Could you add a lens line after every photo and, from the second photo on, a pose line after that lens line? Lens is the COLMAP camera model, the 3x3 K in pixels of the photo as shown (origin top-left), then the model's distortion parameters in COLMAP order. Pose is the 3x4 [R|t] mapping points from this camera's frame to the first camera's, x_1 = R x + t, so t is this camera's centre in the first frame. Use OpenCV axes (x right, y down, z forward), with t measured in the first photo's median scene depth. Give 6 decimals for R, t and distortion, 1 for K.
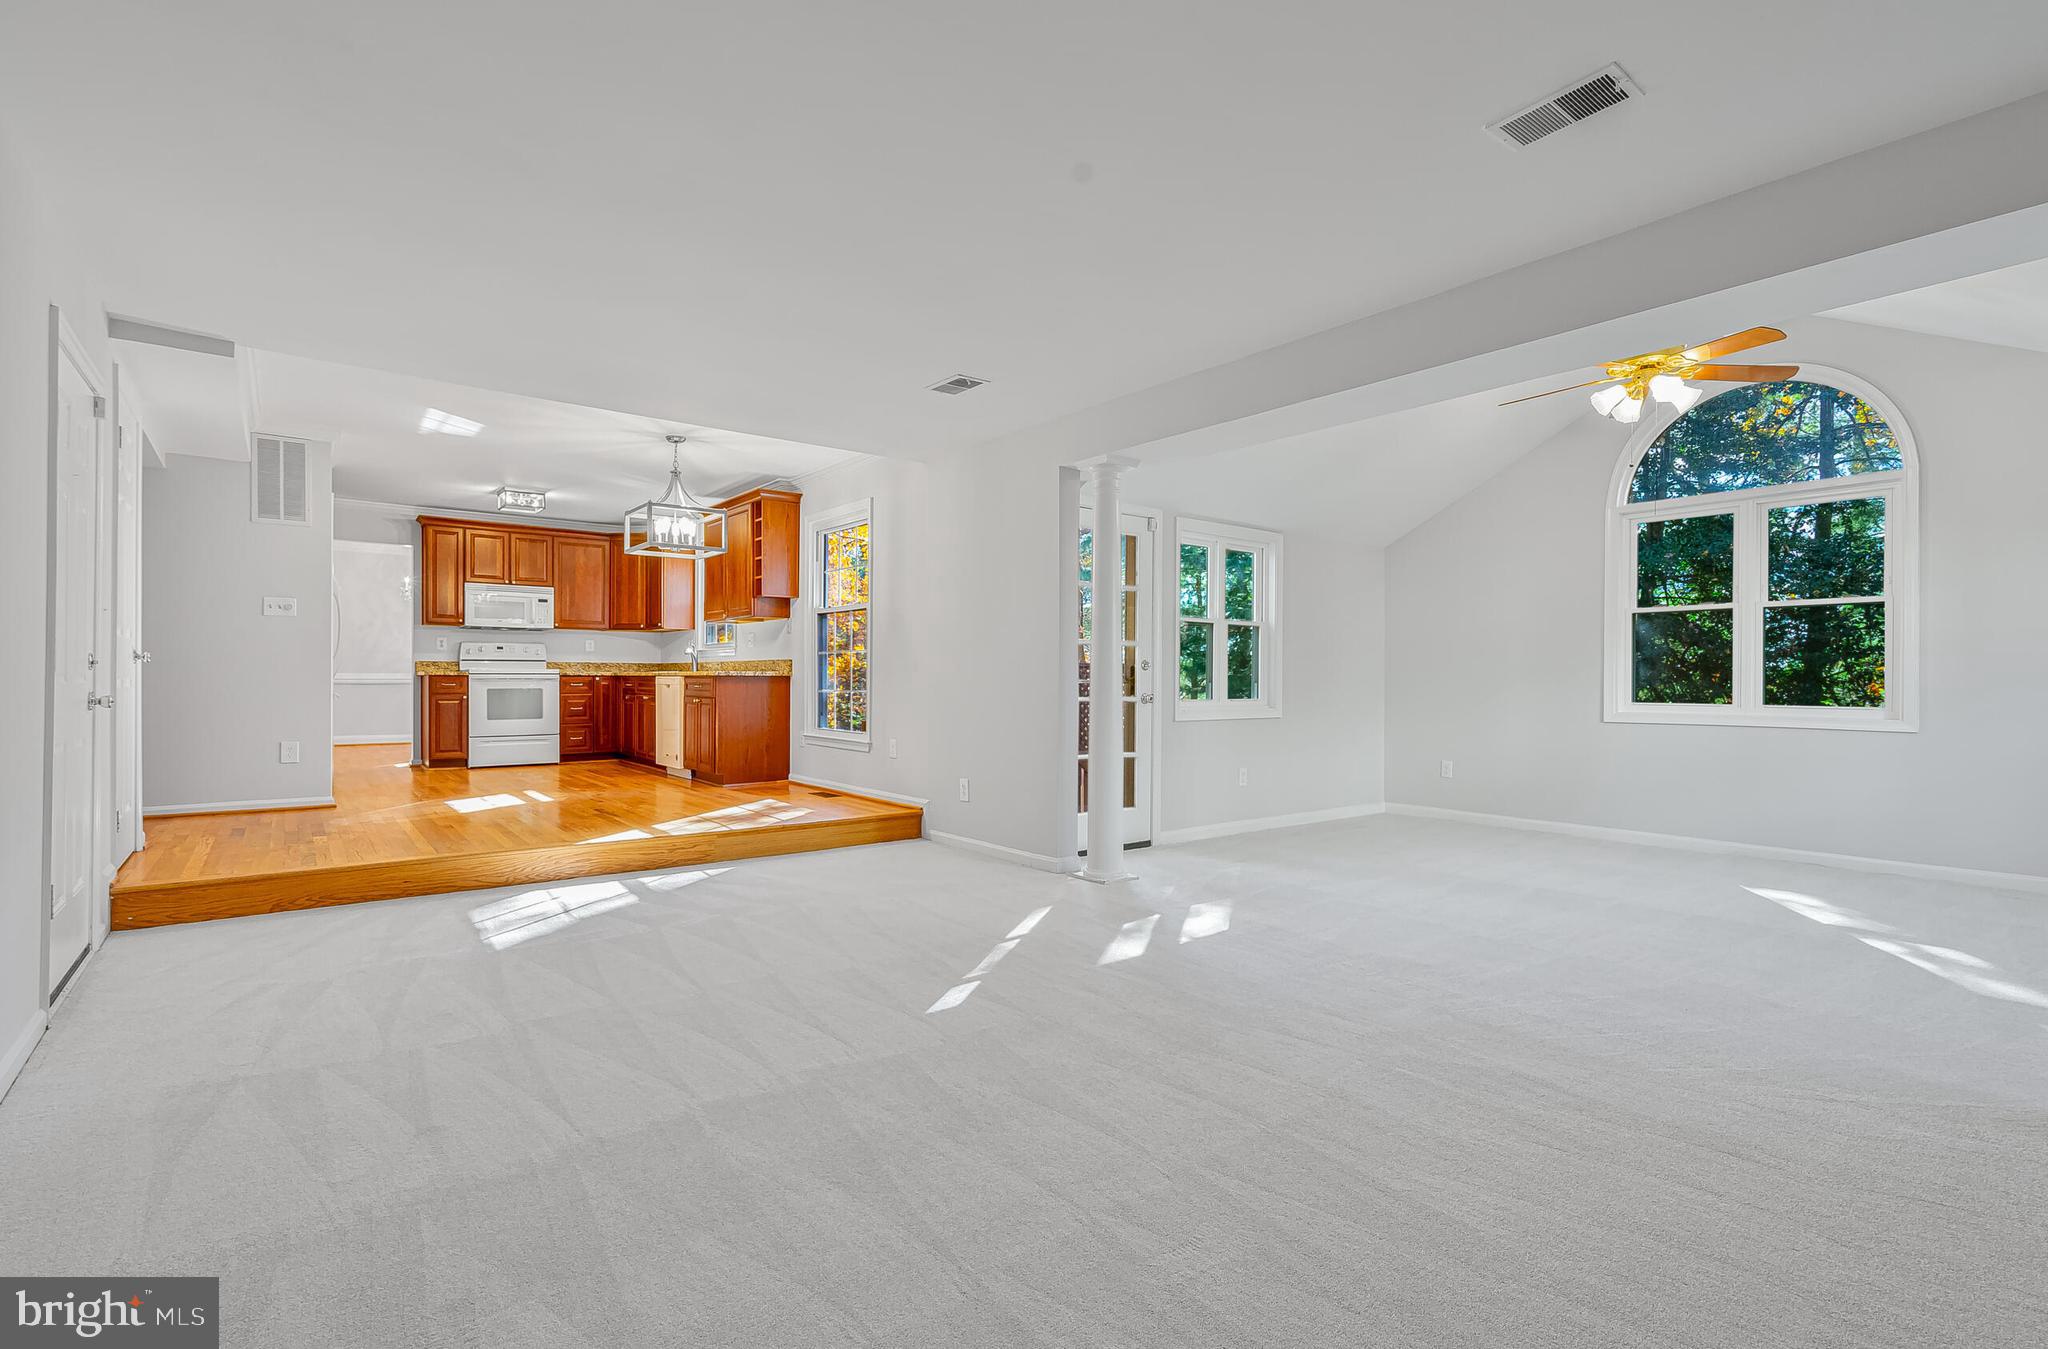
lens RADIAL K [[930.2, 0, 1010.4], [0, 930.2, 676.0], [0, 0, 1]] dist [-0.000782, 0.000171]
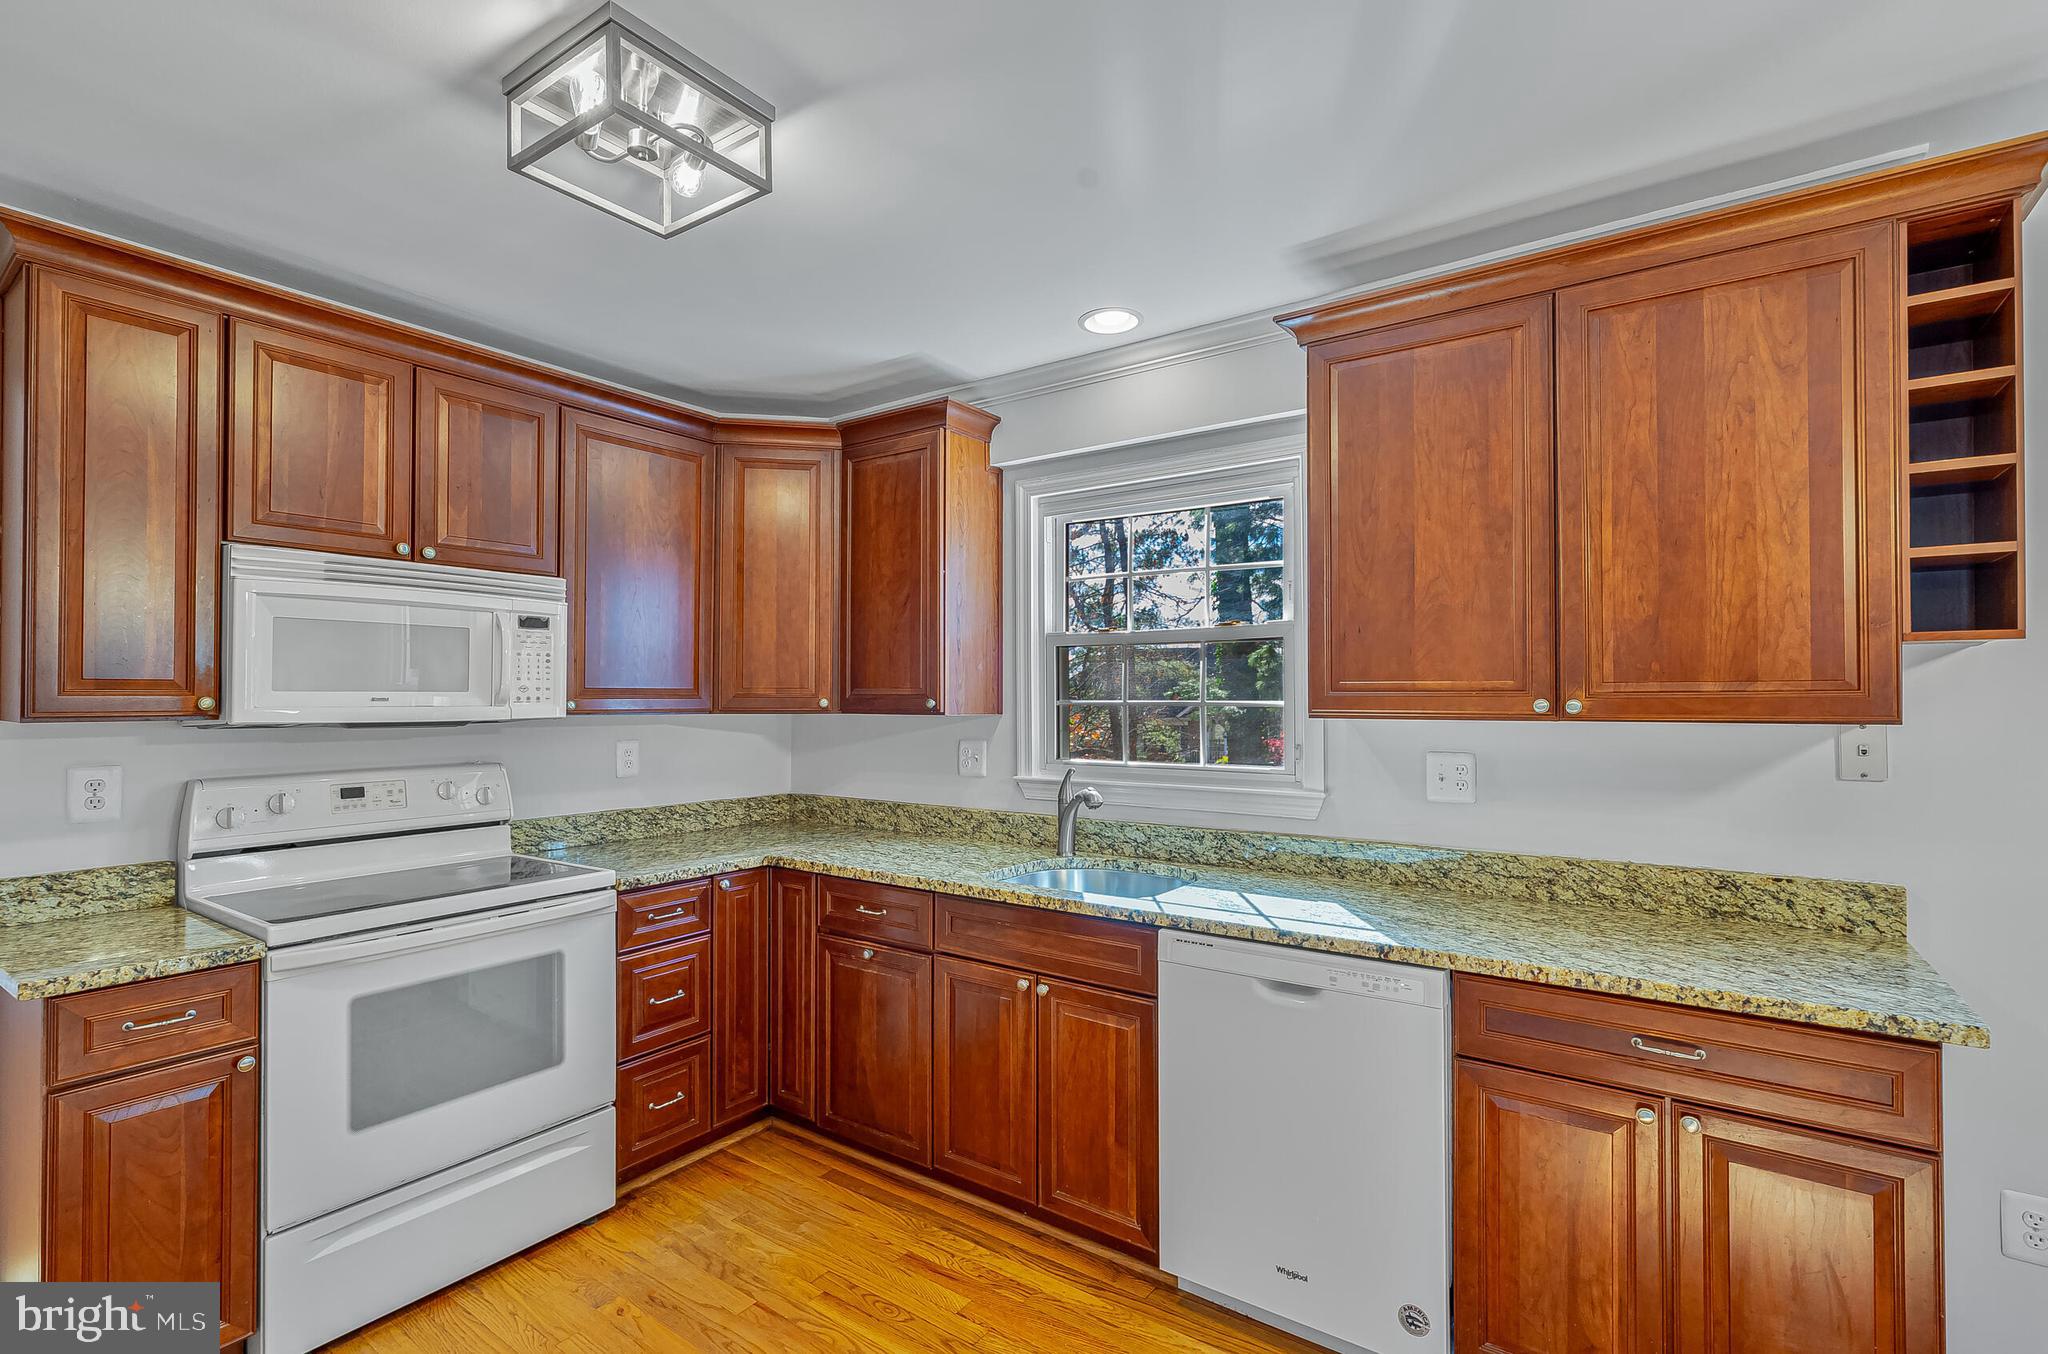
lens RADIAL K [[930.2, 0, 1026.3], [0, 930.2, 689.7], [0, 0, 1]] dist [-0.000782, 0.000171]
pose [[0.956979, 0.005615, 0.290103, -0.447235], [-0.003560, 0.999965, -0.007610, -0.059811], [-0.290135, 0.006250, 0.956965, 0.694223]]
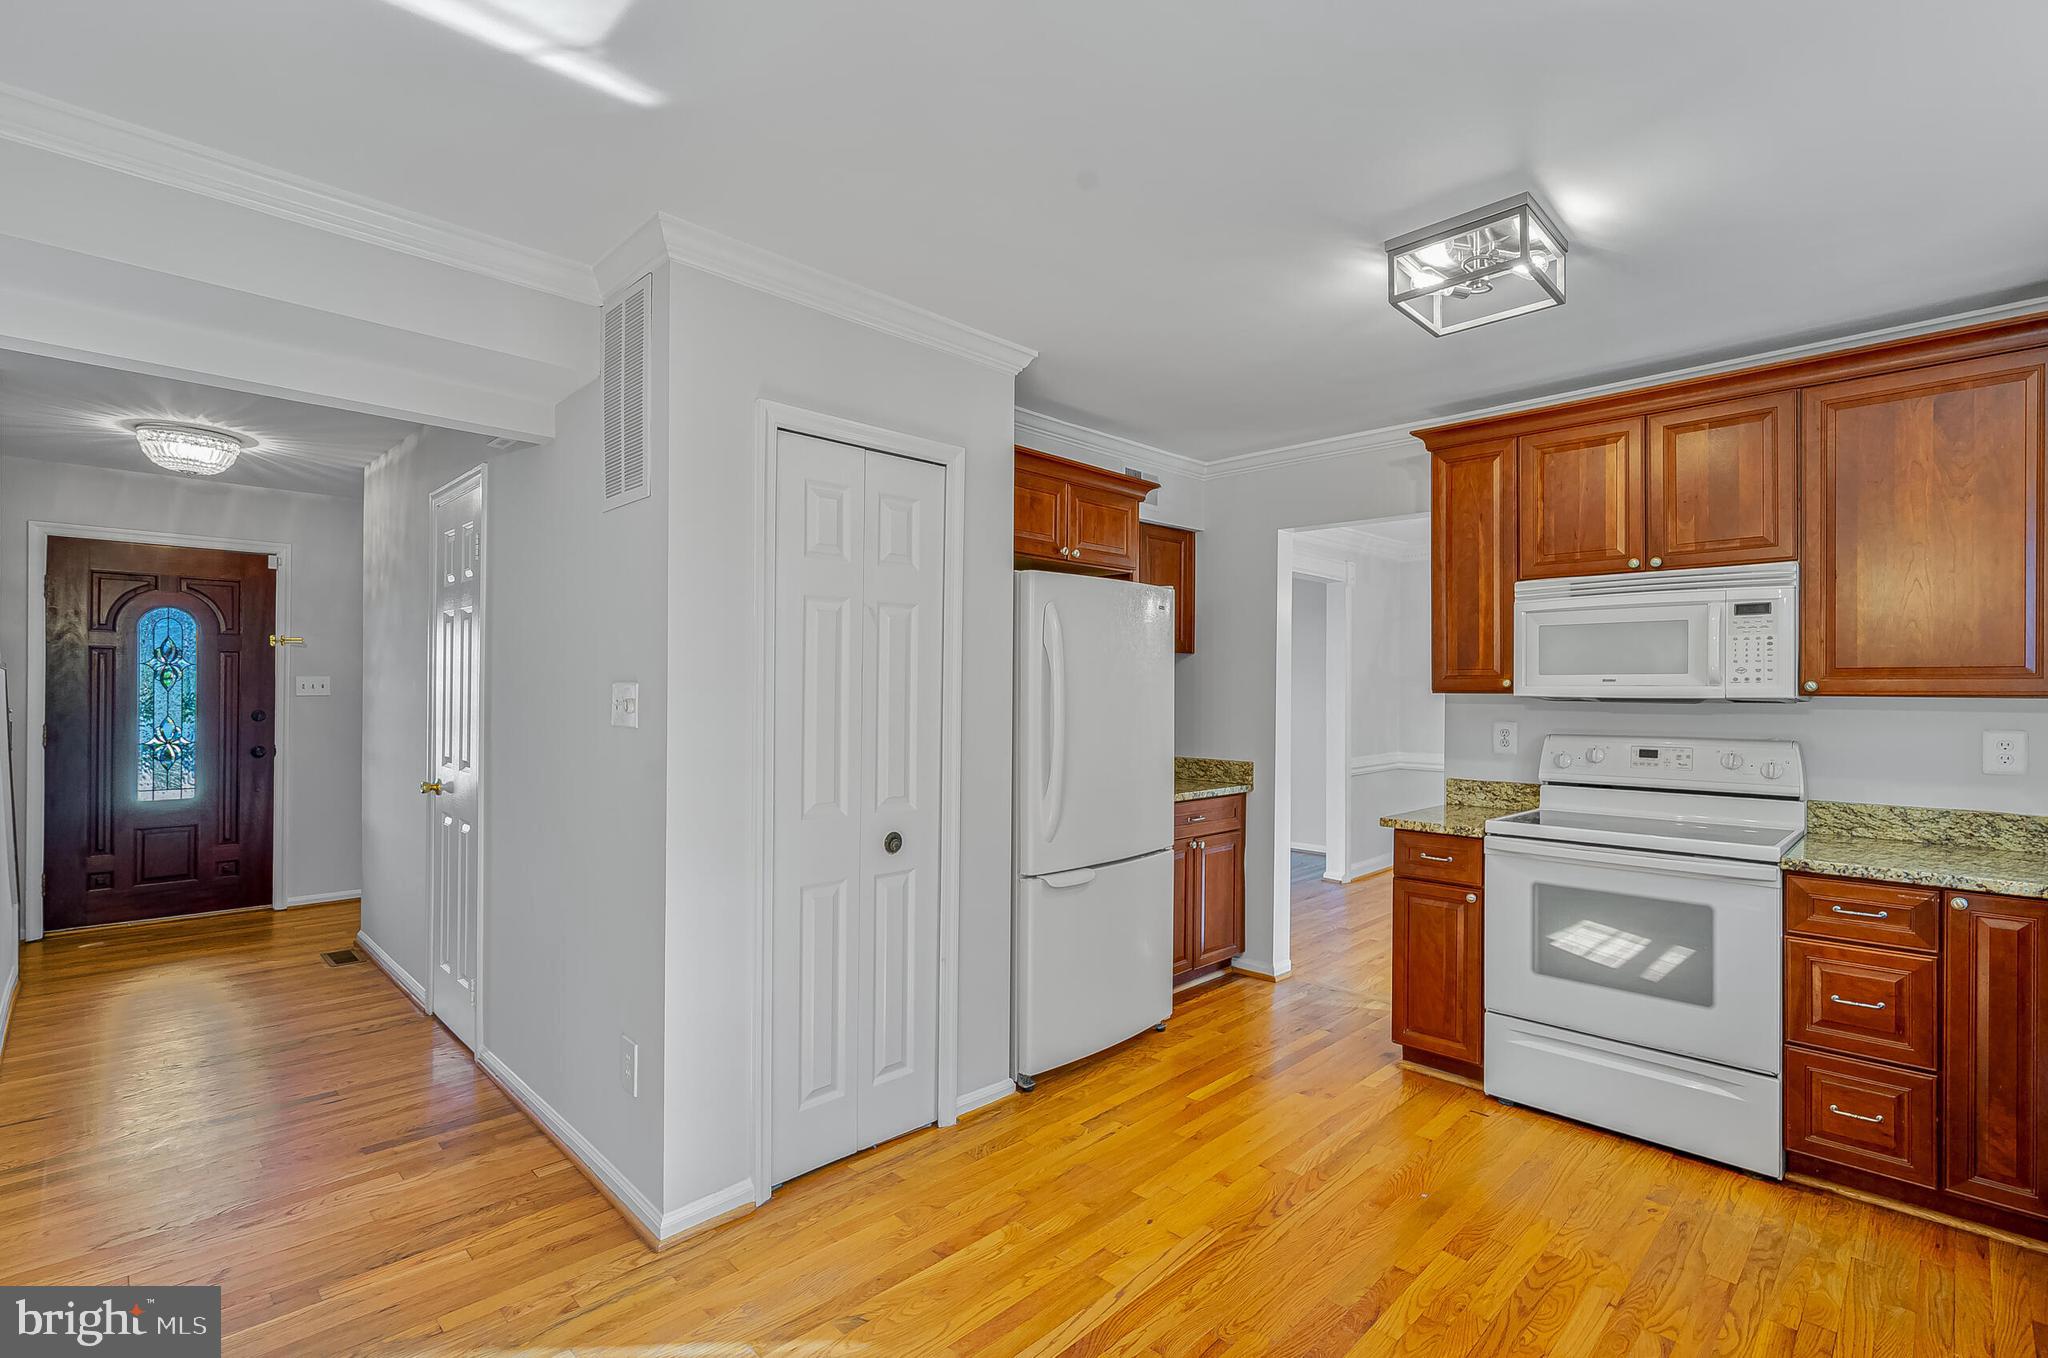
lens RADIAL K [[930.2, 0, 1010.6], [0, 930.2, 684.8], [0, 0, 1]] dist [-0.000782, 0.000171]
pose [[0.114138, -0.001949, -0.993463, -0.230227], [-0.002551, 0.999994, -0.002255, -0.055548], [0.993462, 0.002792, 0.114132, 0.733119]]
